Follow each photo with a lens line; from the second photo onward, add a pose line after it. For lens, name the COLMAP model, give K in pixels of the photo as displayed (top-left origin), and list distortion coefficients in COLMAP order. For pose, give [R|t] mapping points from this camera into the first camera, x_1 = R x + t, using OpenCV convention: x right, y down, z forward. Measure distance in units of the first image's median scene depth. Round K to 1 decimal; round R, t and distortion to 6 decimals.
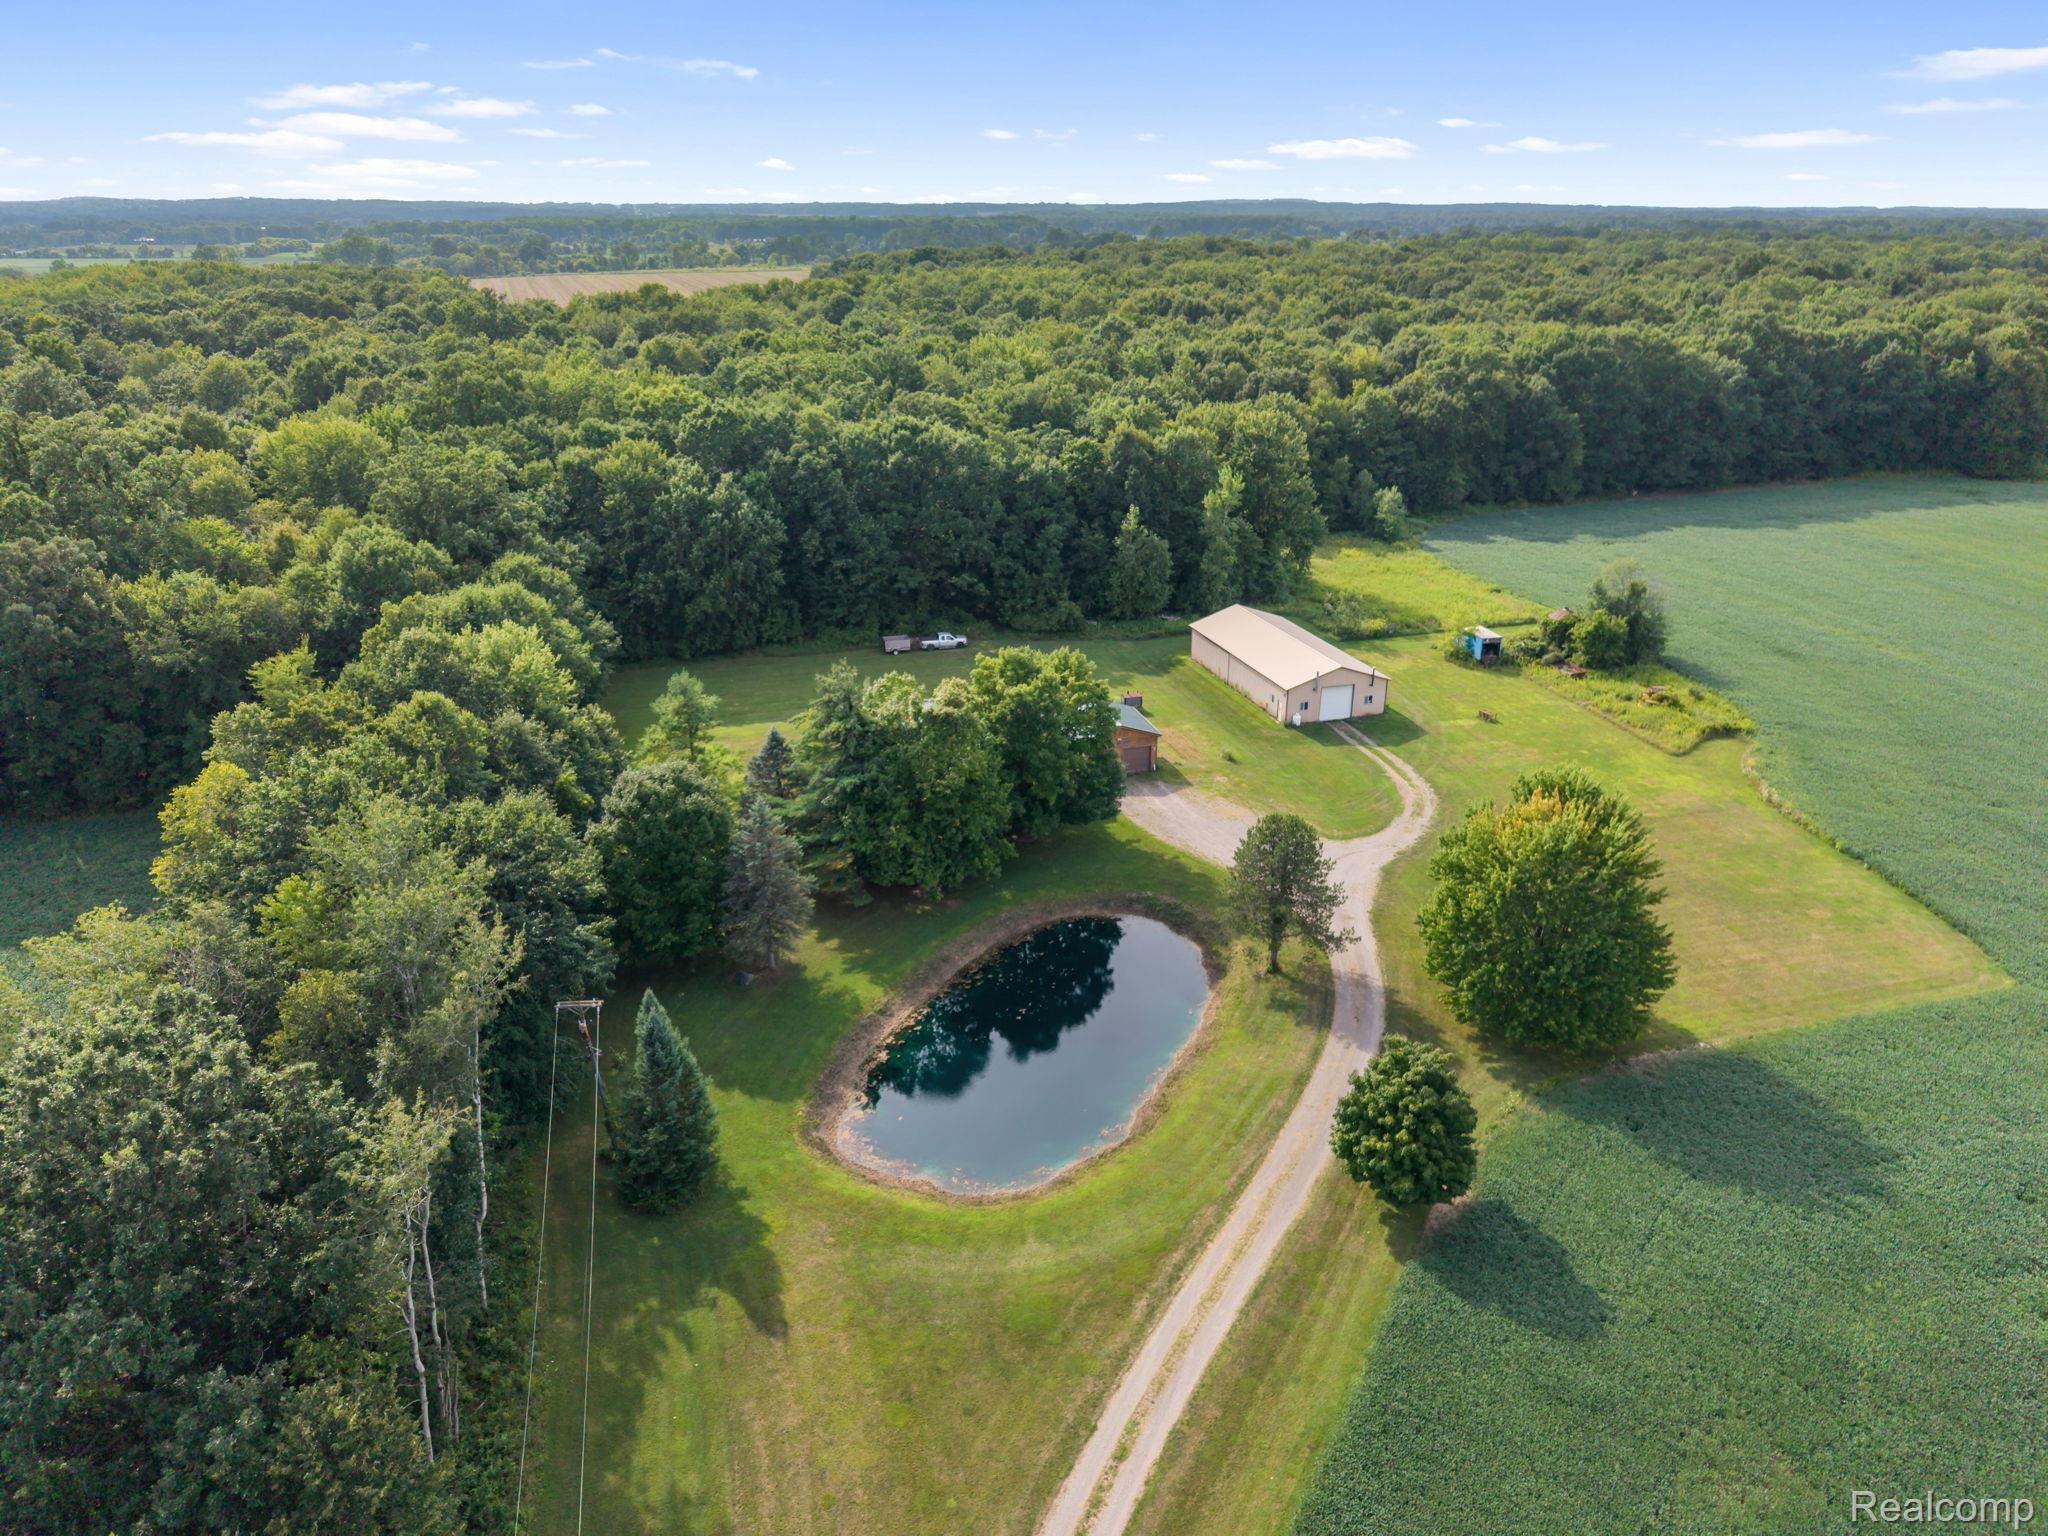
lens RADIAL K [[1300.3, 0, 1069.2], [0, 1300.3, 831.8], [0, 0, 1]] dist [0.046447, -0.058084]
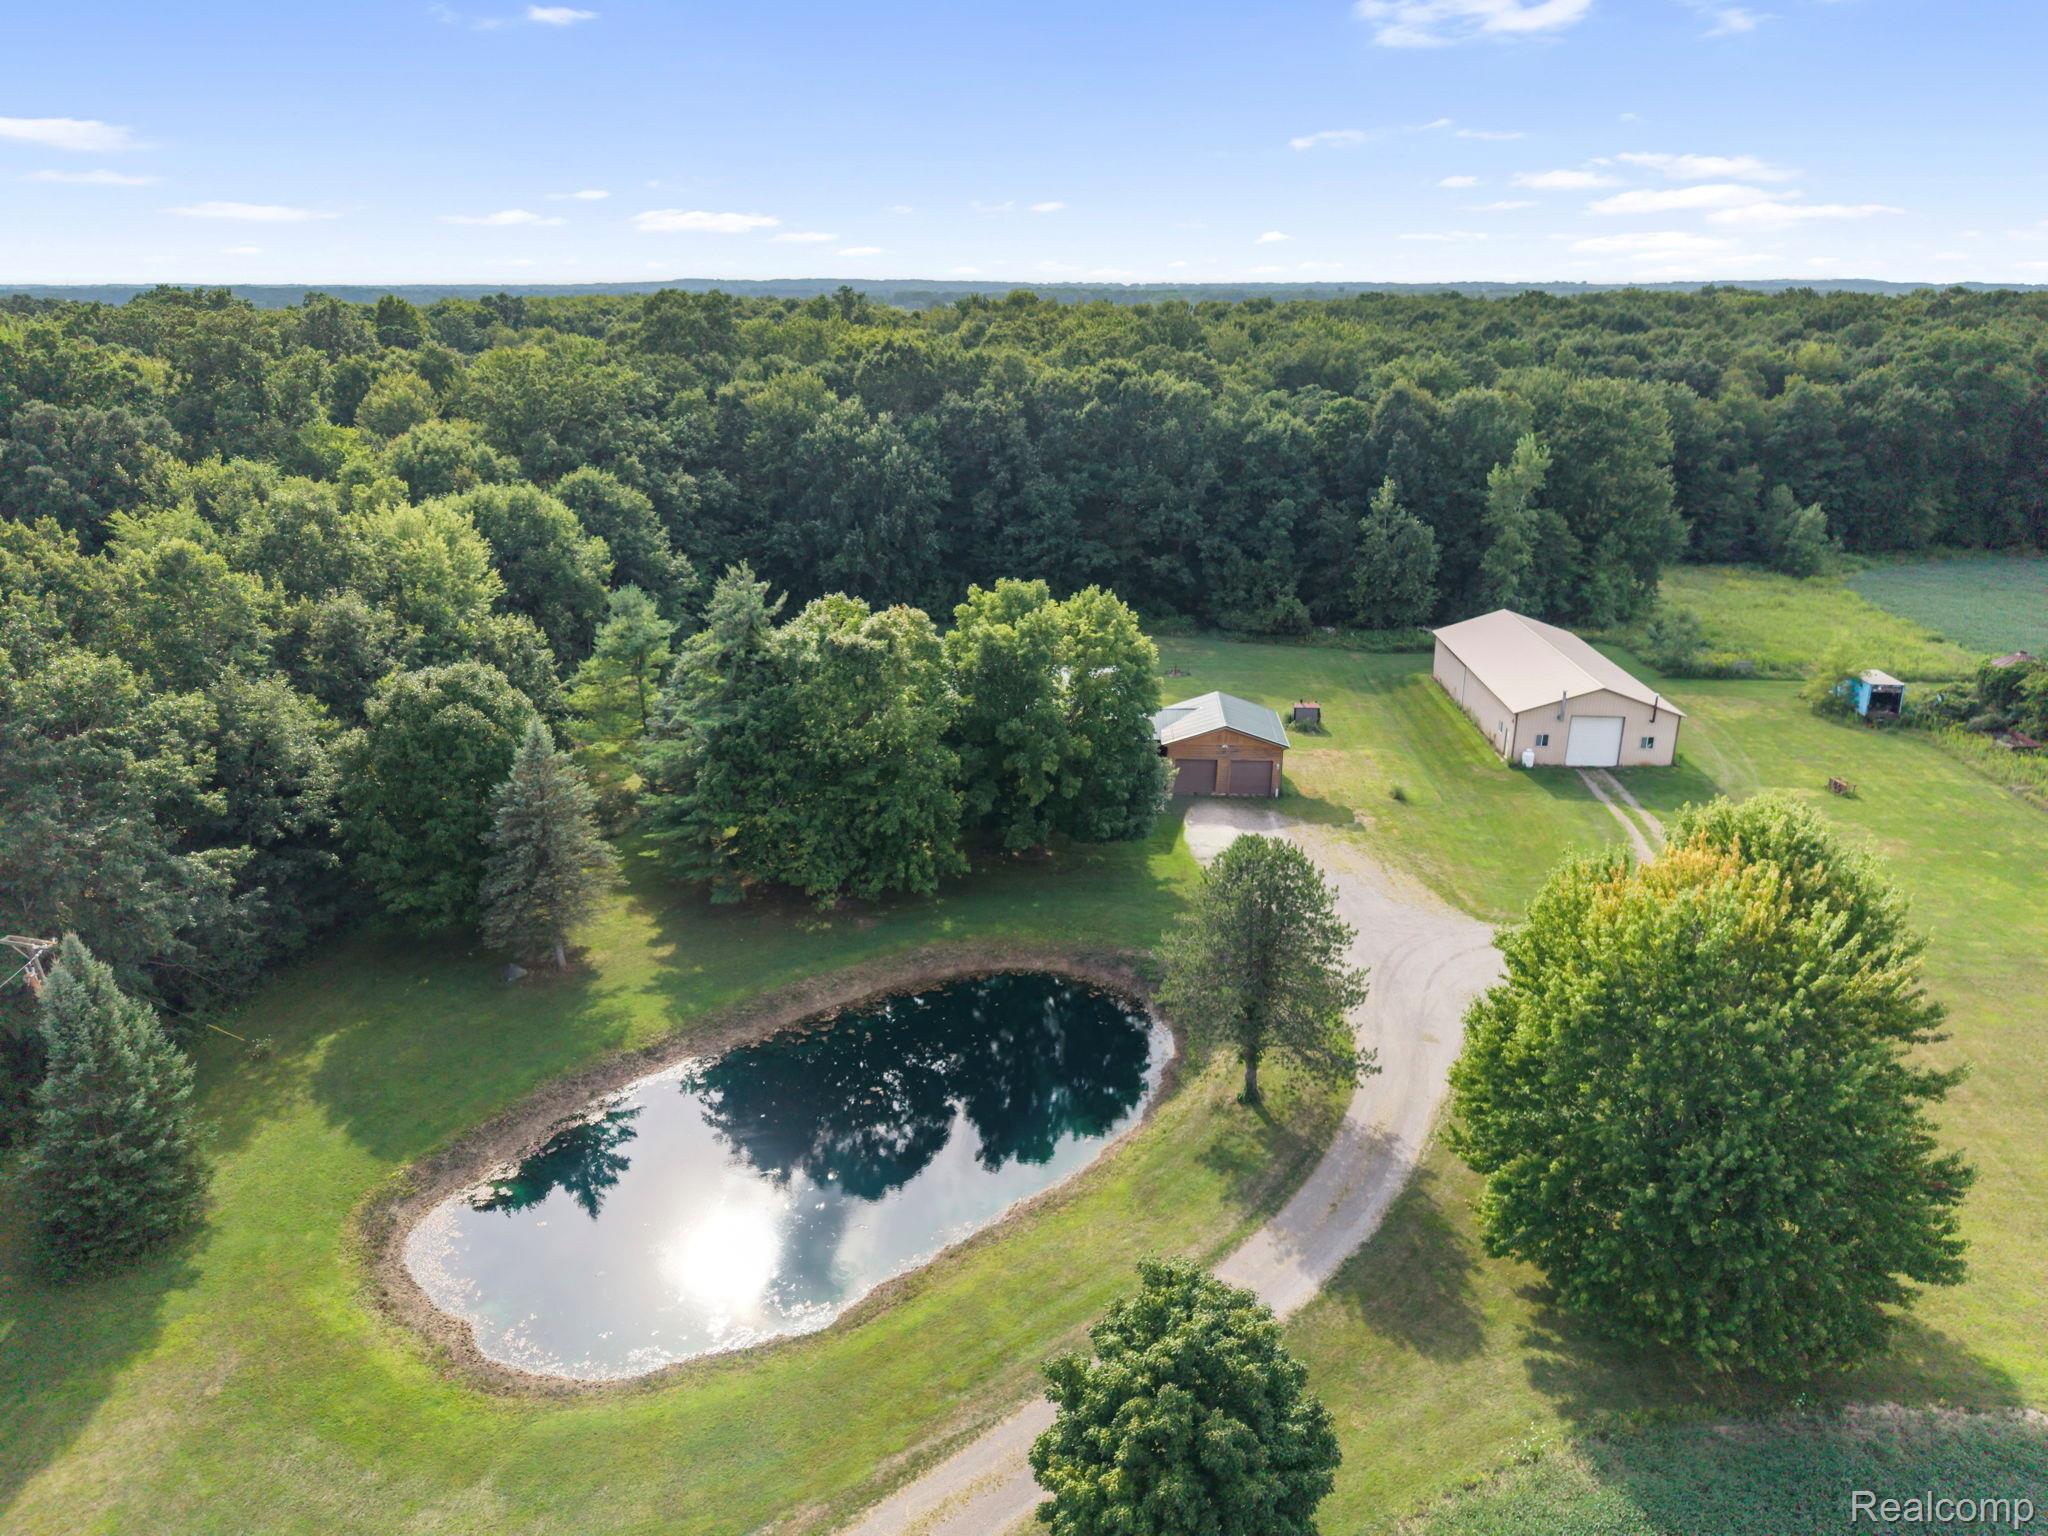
lens RADIAL K [[1363.8, 0, 1021.0], [0, 1363.8, 812.7], [0, 0, 1]] dist [-0.013973, 0.003710]
pose [[0.937179, 0.122015, -0.326814, 0.141271], [-0.143355, 0.988783, -0.041929, 0.009513], [0.318032, 0.086146, 0.944158, 0.206080]]
